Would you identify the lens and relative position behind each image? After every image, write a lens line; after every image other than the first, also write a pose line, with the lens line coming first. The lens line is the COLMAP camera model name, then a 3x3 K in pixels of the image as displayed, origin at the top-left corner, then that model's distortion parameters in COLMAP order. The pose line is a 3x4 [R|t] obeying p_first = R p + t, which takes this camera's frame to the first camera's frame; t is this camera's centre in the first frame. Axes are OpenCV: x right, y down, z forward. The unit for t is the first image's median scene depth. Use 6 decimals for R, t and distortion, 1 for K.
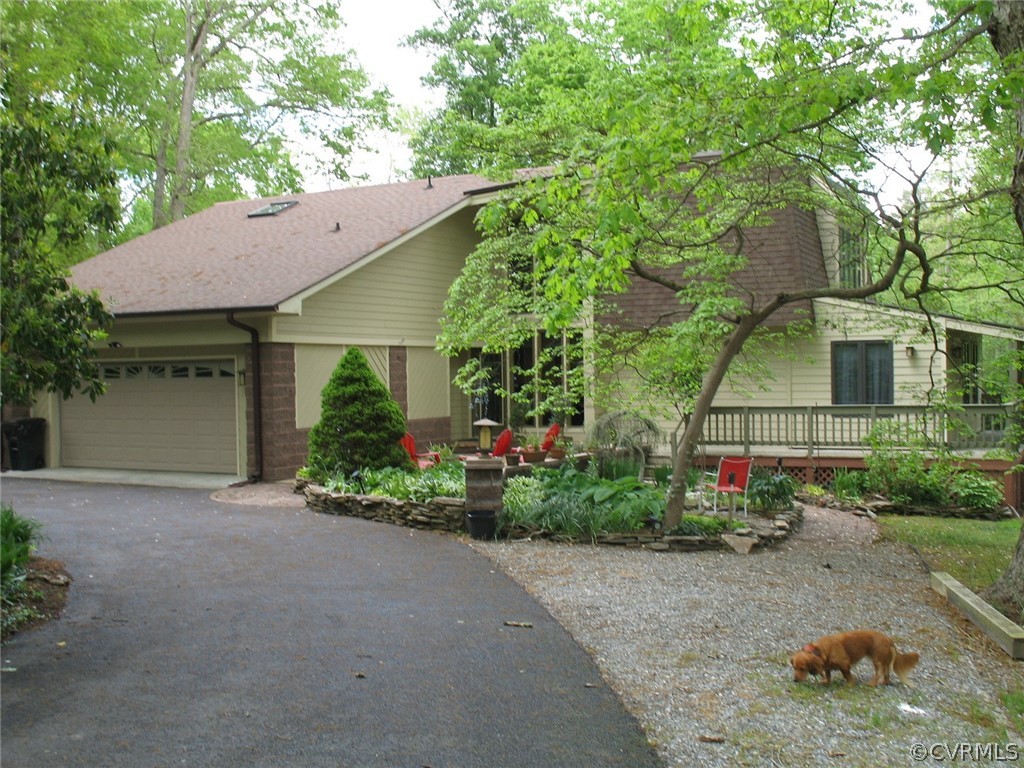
lens RADIAL K [[1191.8, 0, 512.0], [0, 1191.8, 384.0], [0, 0, 1]] dist [-0.170567, 0.196728]
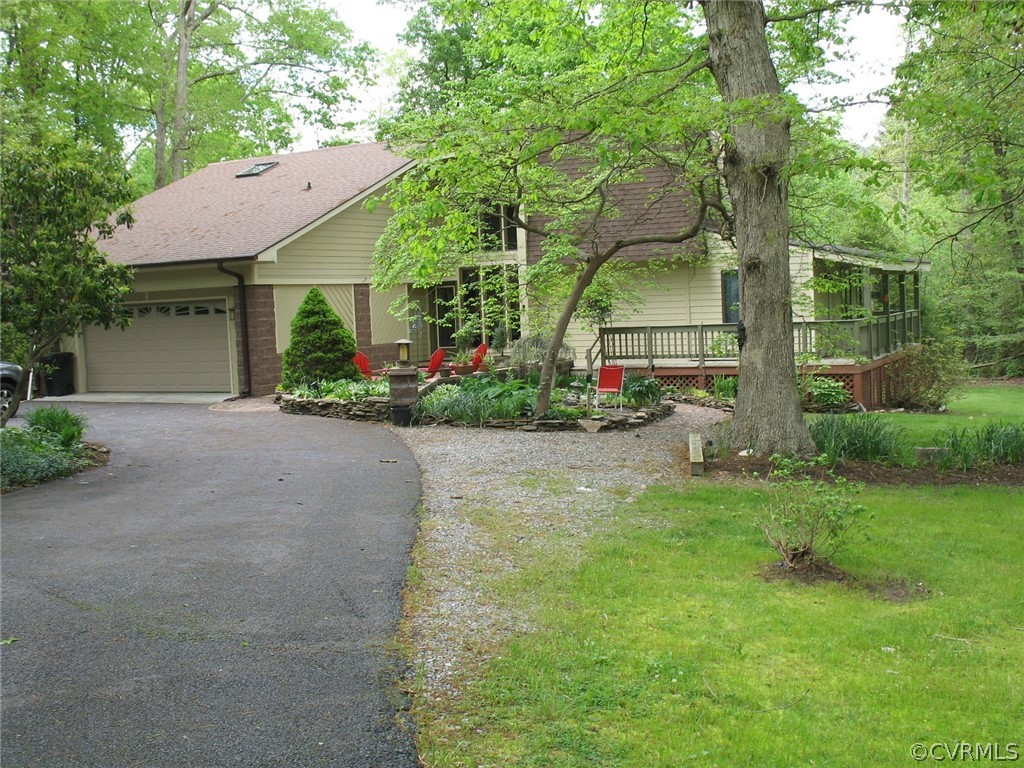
lens RADIAL K [[1191.8, 0, 512.0], [0, 1191.8, 384.0], [0, 0, 1]] dist [-0.170567, 0.196728]
pose [[0.999635, -0.025508, -0.008862, 0.082634], [0.025986, 0.997924, 0.058930, 0.002944], [0.007341, -0.059139, 0.998223, -0.265477]]
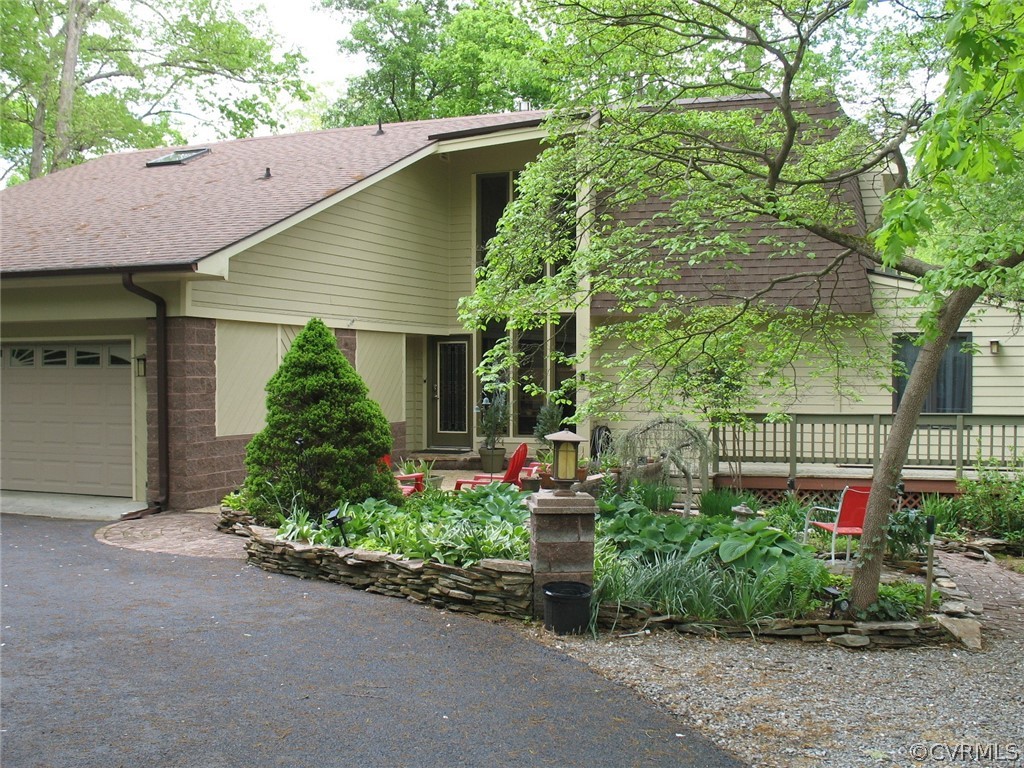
lens RADIAL K [[1191.8, 0, 512.0], [0, 1191.8, 384.0], [0, 0, 1]] dist [-0.170567, 0.196728]
pose [[0.995284, 0.013722, 0.096032, -0.079248], [-0.013395, 0.999902, -0.004052, 0.006246], [-0.096078, 0.002746, 0.995370, 0.291254]]
